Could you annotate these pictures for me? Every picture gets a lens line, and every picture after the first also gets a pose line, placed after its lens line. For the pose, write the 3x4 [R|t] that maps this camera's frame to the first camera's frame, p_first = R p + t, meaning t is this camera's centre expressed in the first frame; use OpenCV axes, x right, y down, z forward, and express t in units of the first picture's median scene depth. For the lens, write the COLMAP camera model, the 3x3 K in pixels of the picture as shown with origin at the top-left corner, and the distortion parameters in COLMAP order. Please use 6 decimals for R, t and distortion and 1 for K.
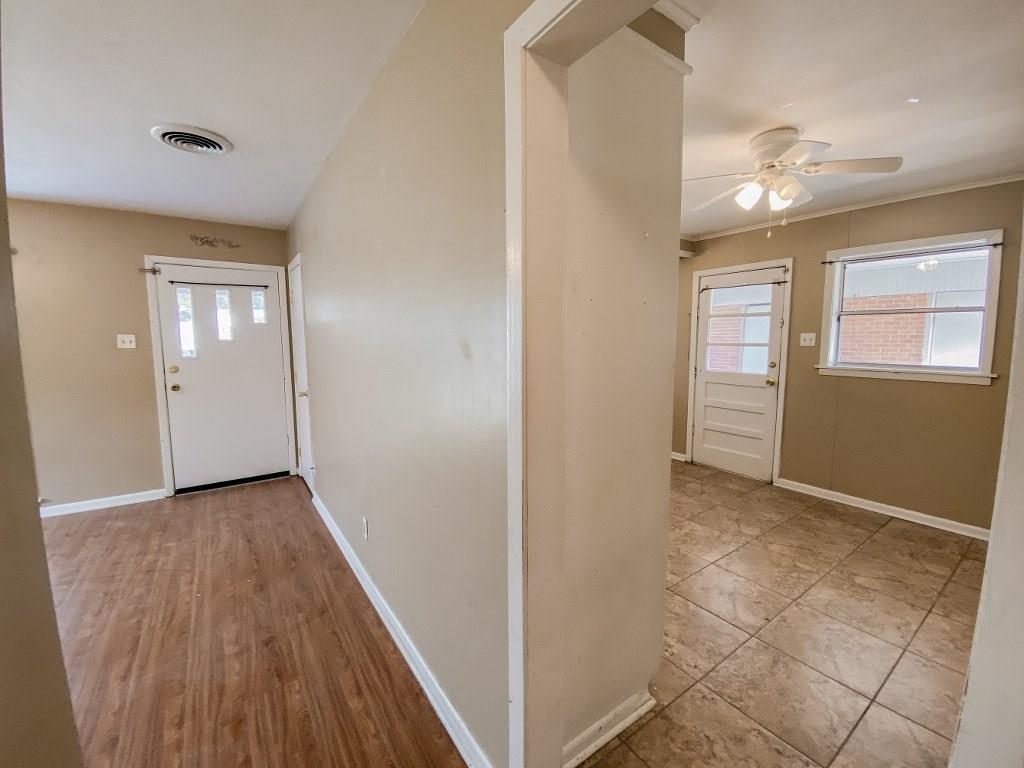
lens RADIAL K [[418.3, 0, 508.7], [0, 418.3, 378.8], [0, 0, 1]] dist [0.026884, -0.022653]
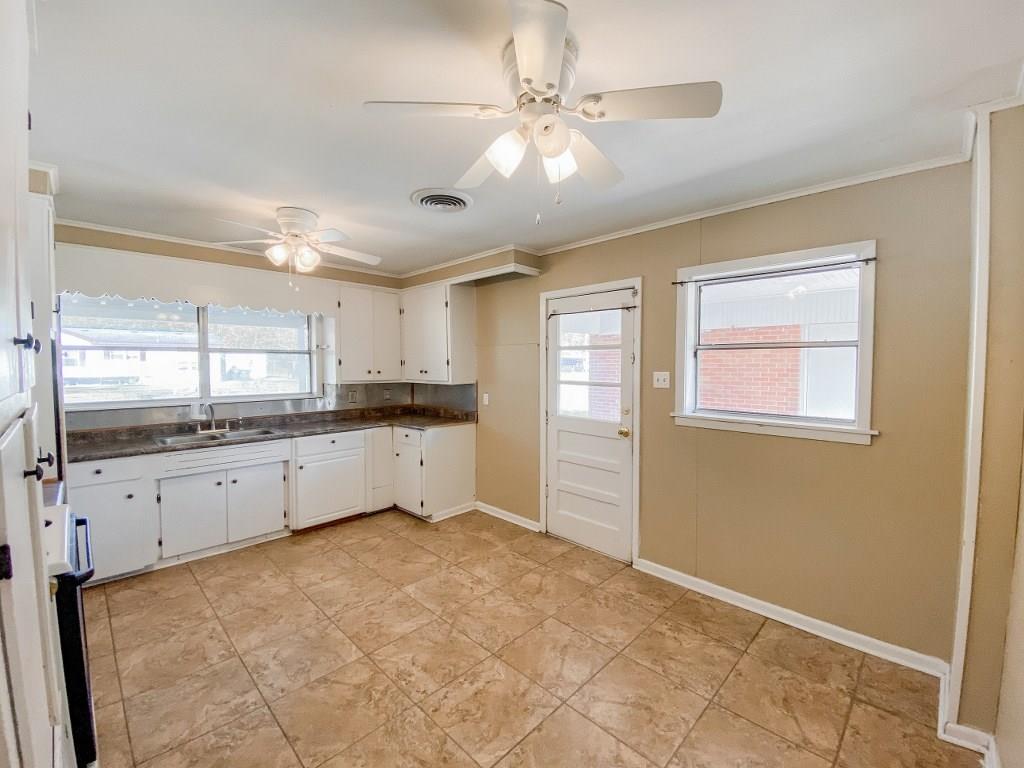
lens RADIAL K [[430.3, 0, 513.8], [0, 430.3, 379.5], [0, 0, 1]] dist [0.030658, -0.025657]
pose [[0.983227, -0.003437, 0.182352, 0.292432], [0.014934, 0.997982, -0.061714, -0.048138], [-0.181772, 0.063403, 0.981295, 0.261570]]
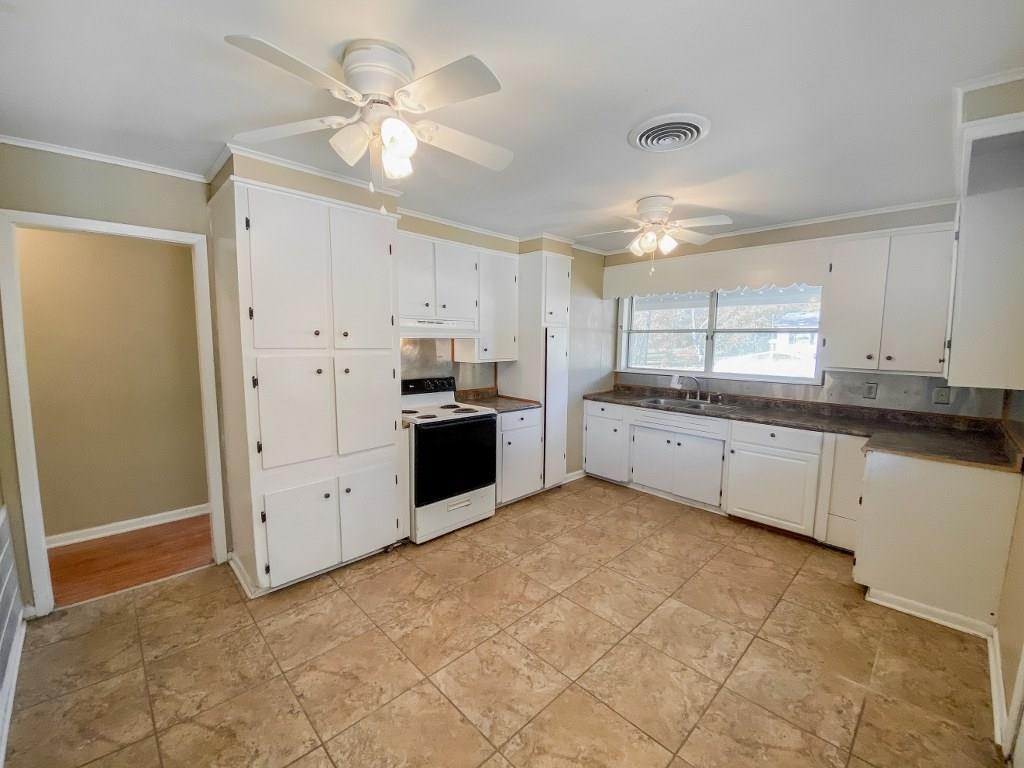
lens RADIAL K [[422.0, 0, 508.6], [0, 422.0, 380.7], [0, 0, 1]] dist [0.026353, -0.023192]
pose [[0.155135, 0.103152, -0.982493, 0.819939], [-0.108610, 0.990286, 0.086820, -0.097721], [0.981905, 0.093240, 0.164832, 0.685635]]
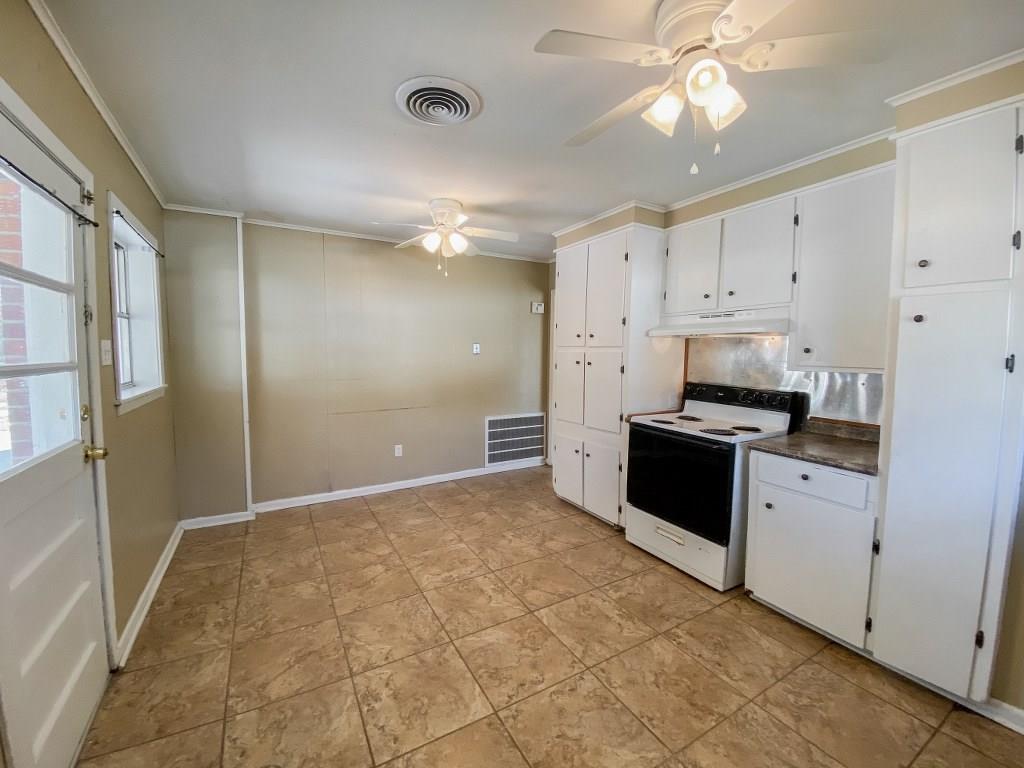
lens RADIAL K [[417.9, 0, 502.0], [0, 417.9, 379.8], [0, 0, 1]] dist [0.042070, -0.029638]
pose [[-0.994120, -0.010456, 0.107778, 0.180803], [0.008091, 0.985372, 0.170226, -0.144435], [-0.107982, 0.170098, -0.979493, 1.453018]]
